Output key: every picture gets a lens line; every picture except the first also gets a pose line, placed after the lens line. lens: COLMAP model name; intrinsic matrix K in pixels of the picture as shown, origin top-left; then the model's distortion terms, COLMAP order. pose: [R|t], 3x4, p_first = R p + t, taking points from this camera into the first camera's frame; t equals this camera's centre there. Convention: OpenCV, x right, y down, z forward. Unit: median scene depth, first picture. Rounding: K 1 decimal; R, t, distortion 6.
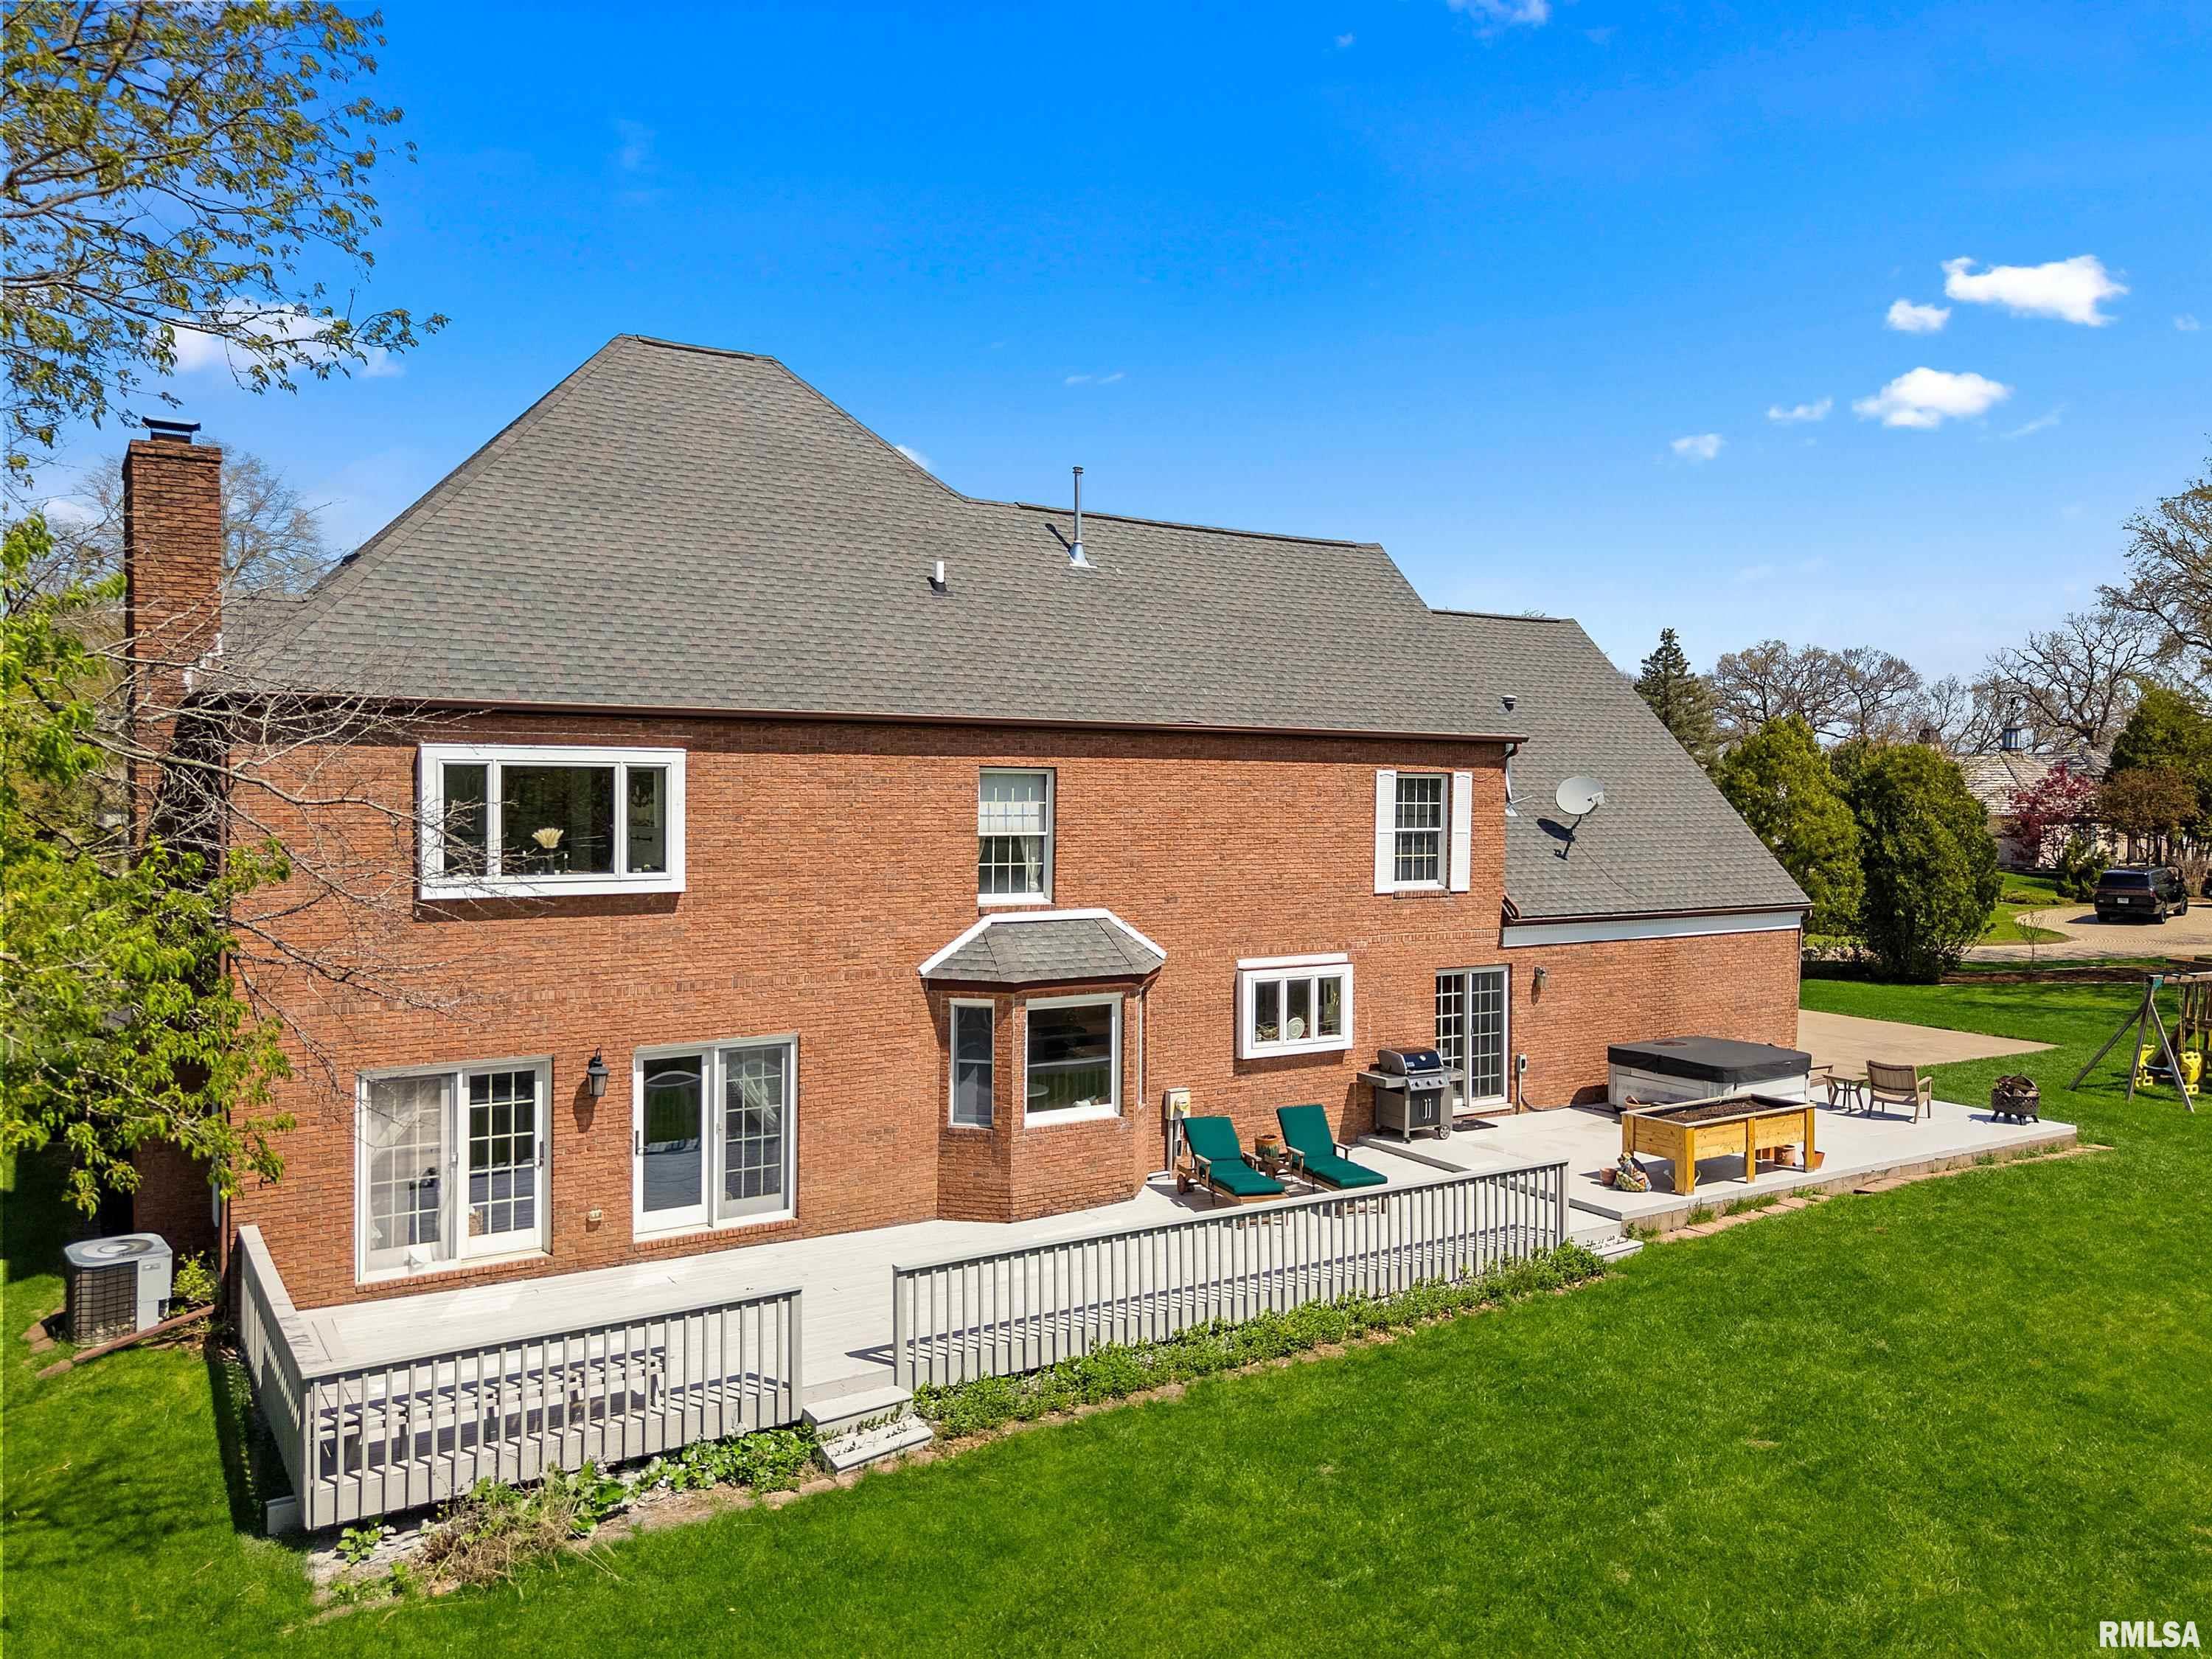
lens RADIAL K [[1618.7, 0, 1091.8], [0, 1618.7, 822.0], [0, 0, 1]] dist [0.145312, -0.163425]
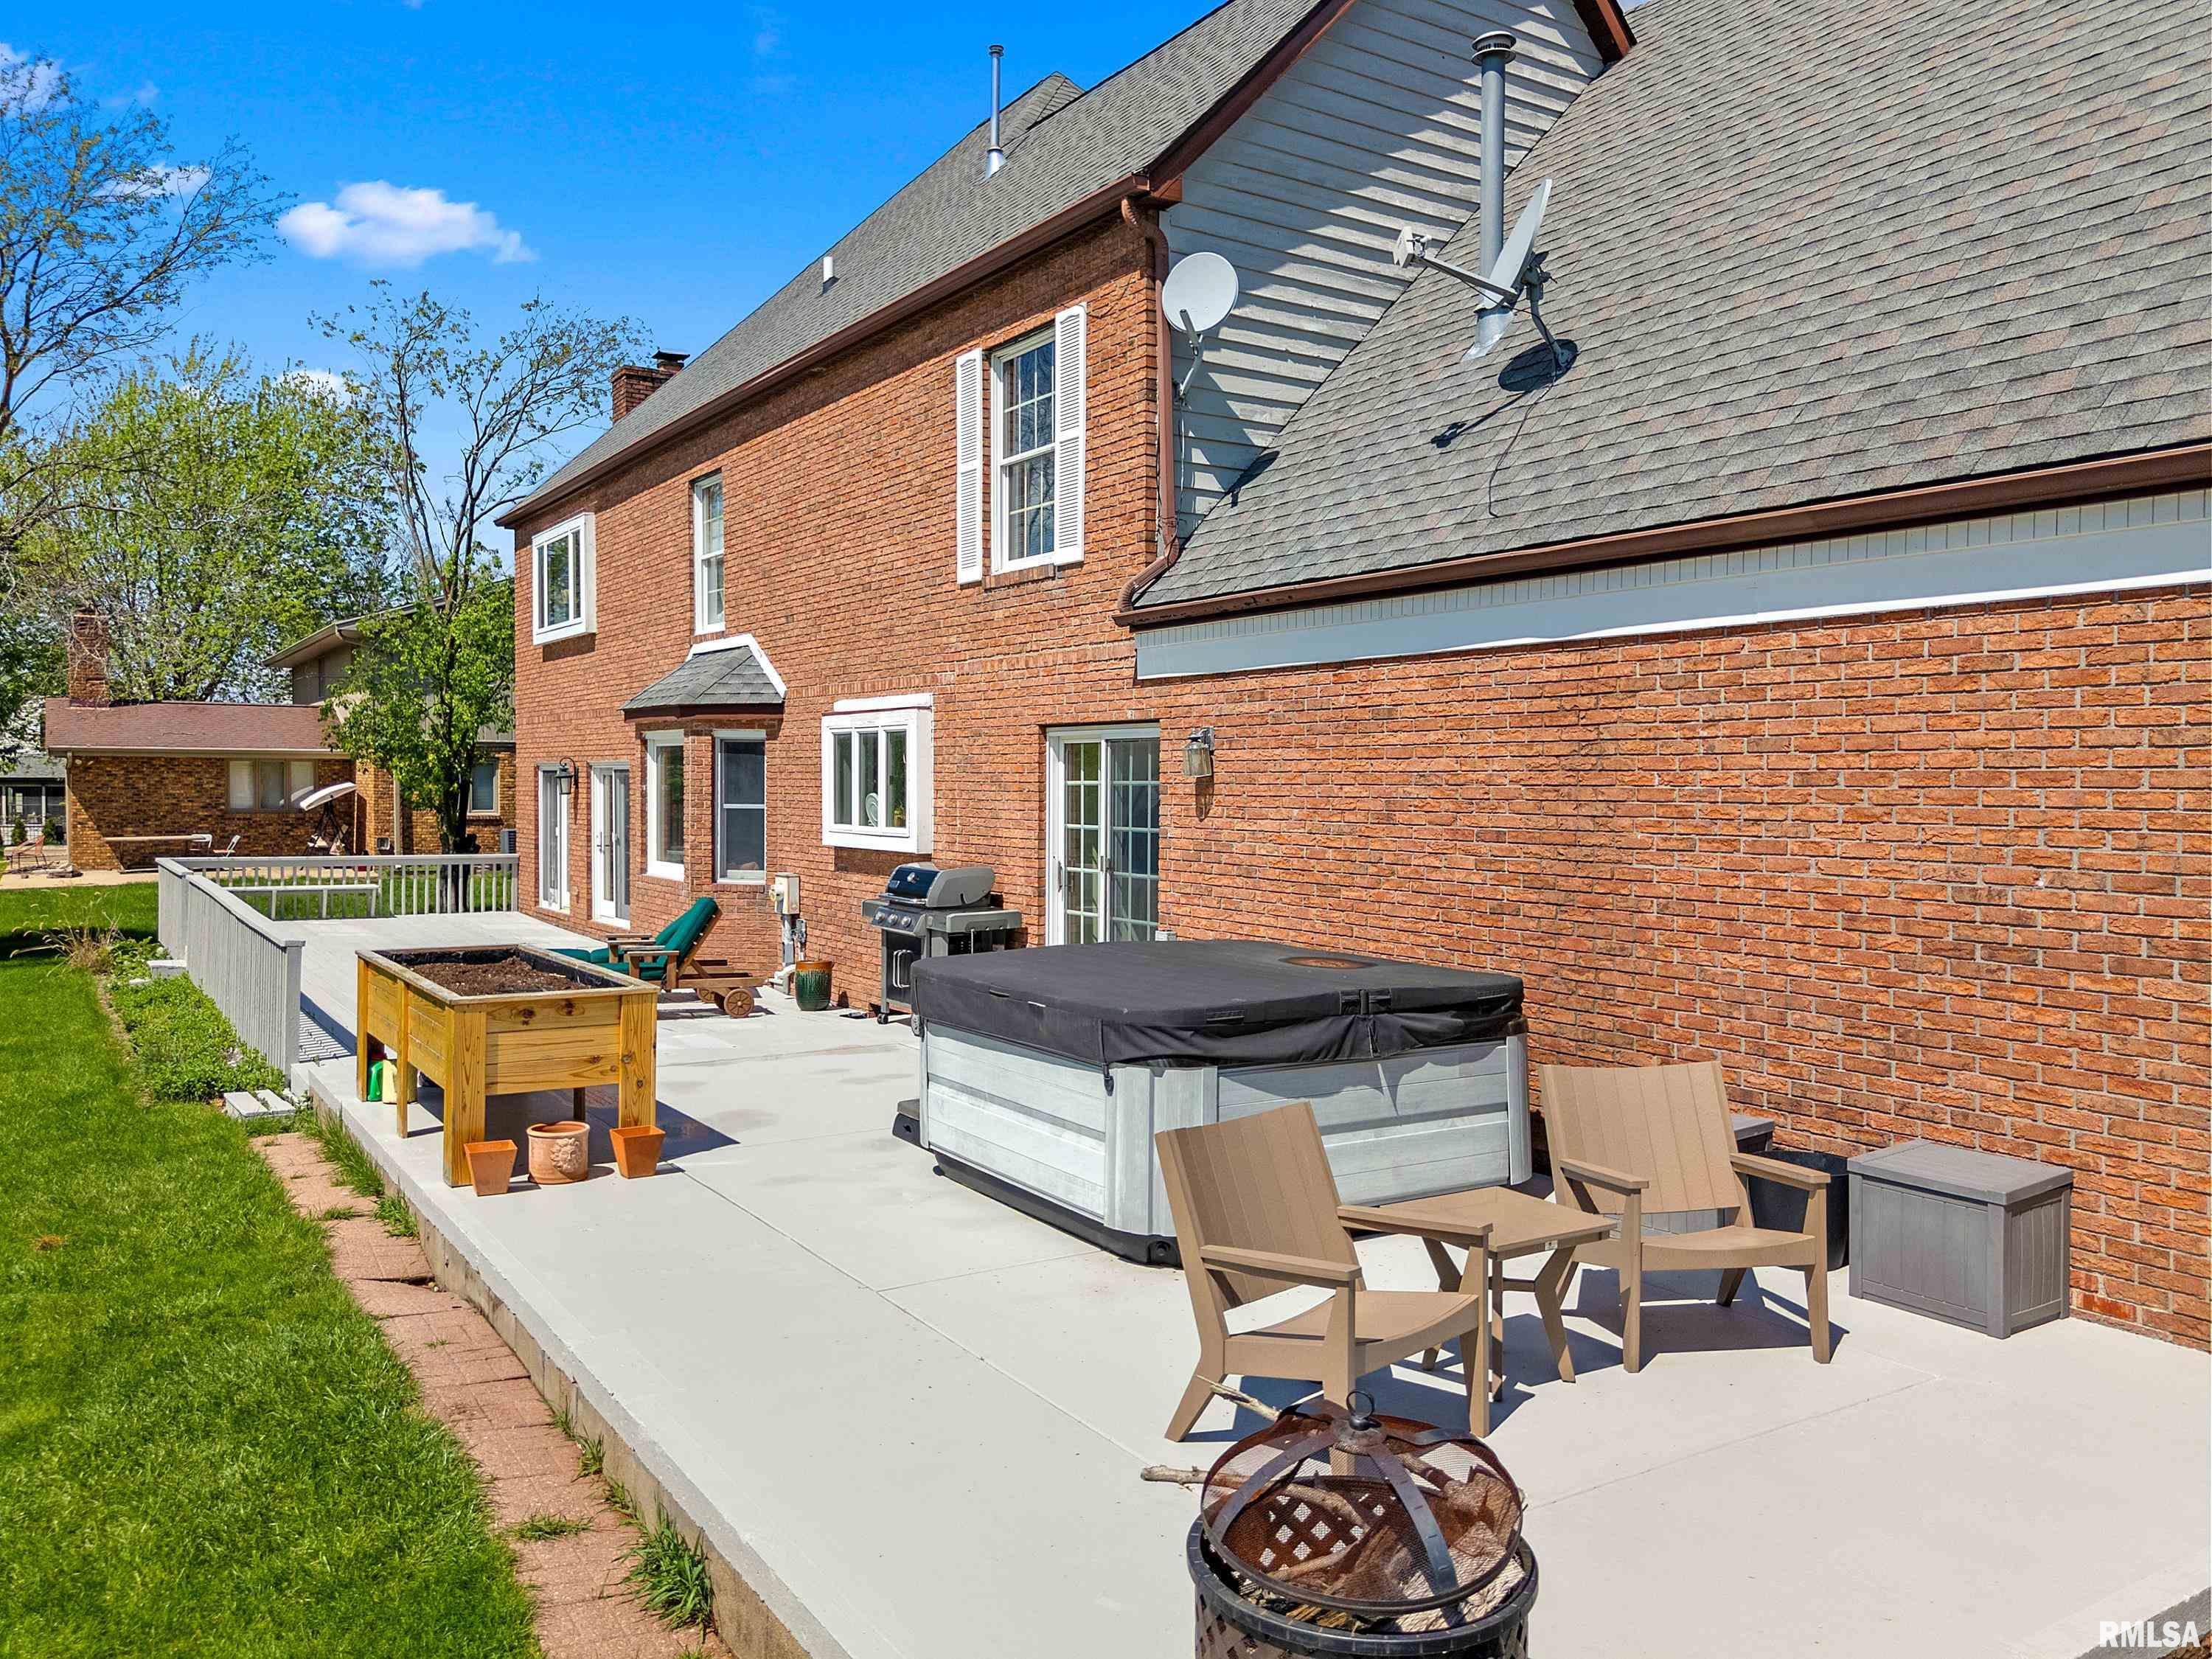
lens RADIAL K [[1618.7, 0, 1091.8], [0, 1618.7, 822.0], [0, 0, 1]] dist [0.145312, -0.163425]
pose [[0.010397, 0.014685, -0.999838, 0.743349], [-0.036162, 0.999244, 0.014300, 0.117279], [0.999292, 0.036007, 0.010920, 1.058780]]
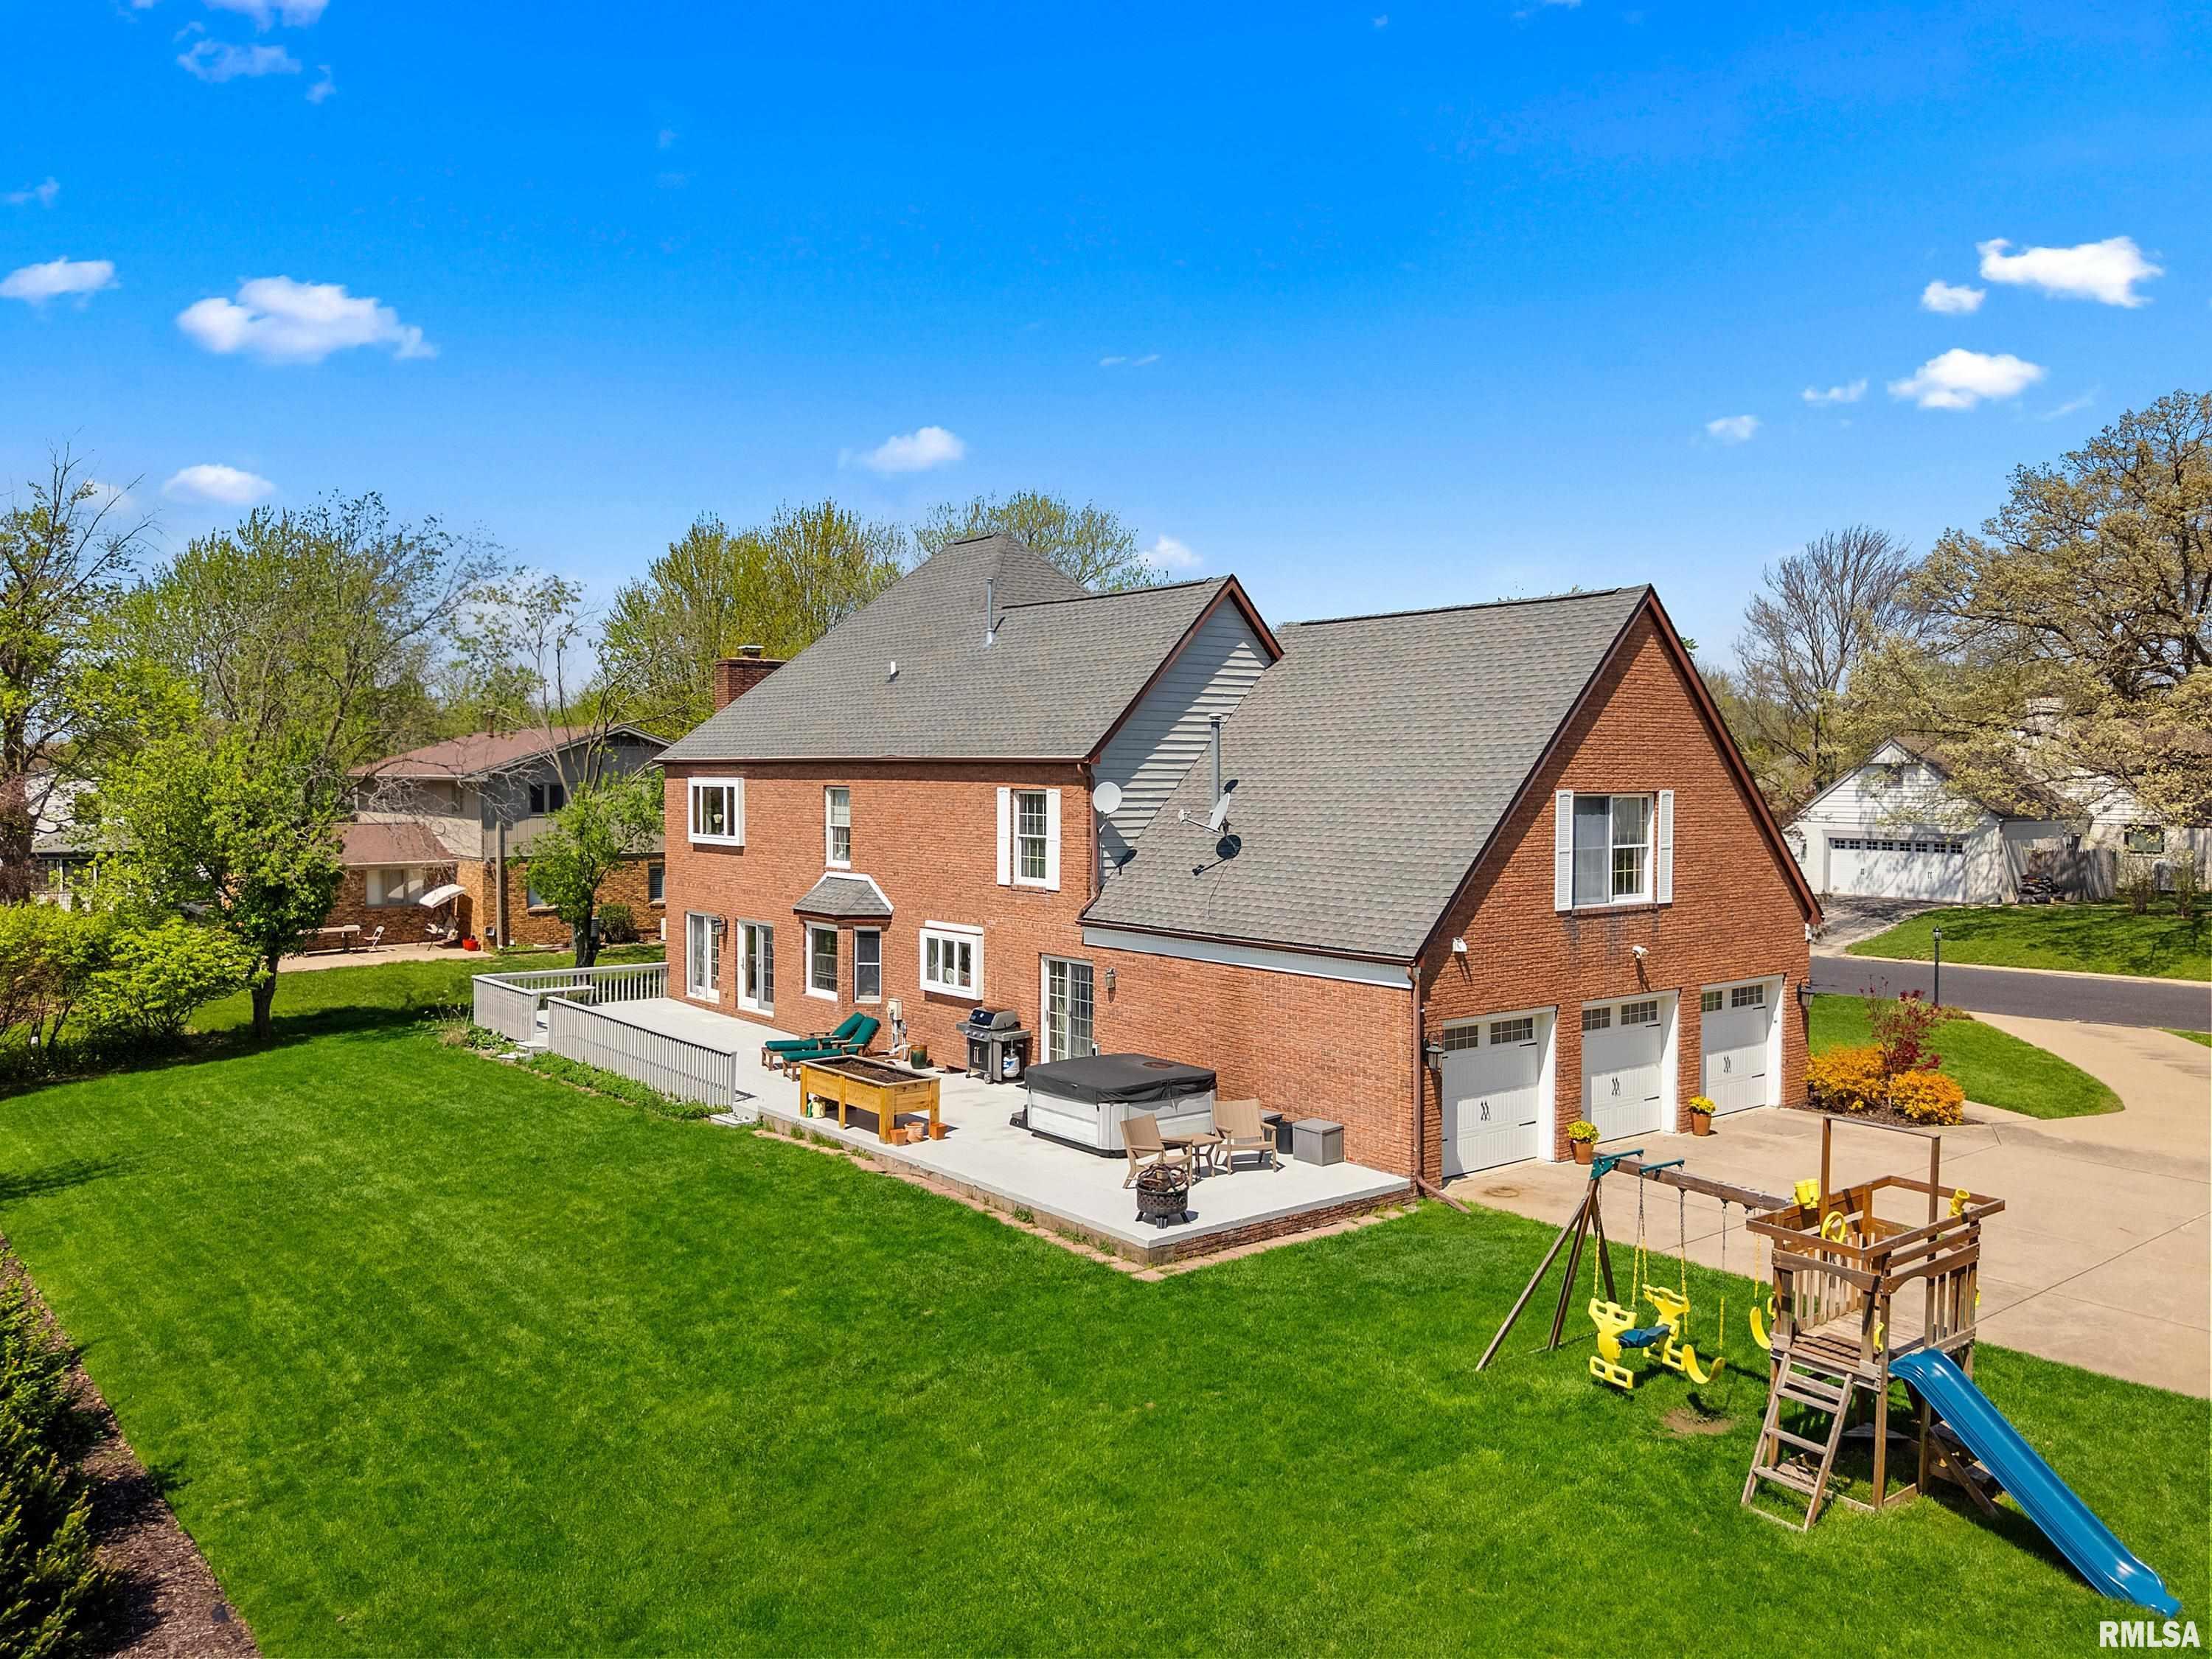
lens RADIAL K [[1618.7, 0, 1091.8], [0, 1618.7, 822.0], [0, 0, 1]] dist [0.145312, -0.163425]
pose [[0.111459, 0.019534, -0.993577, 1.464135], [-0.031388, 0.999377, 0.016127, -0.027969], [0.993273, 0.029389, 0.112003, 0.944280]]
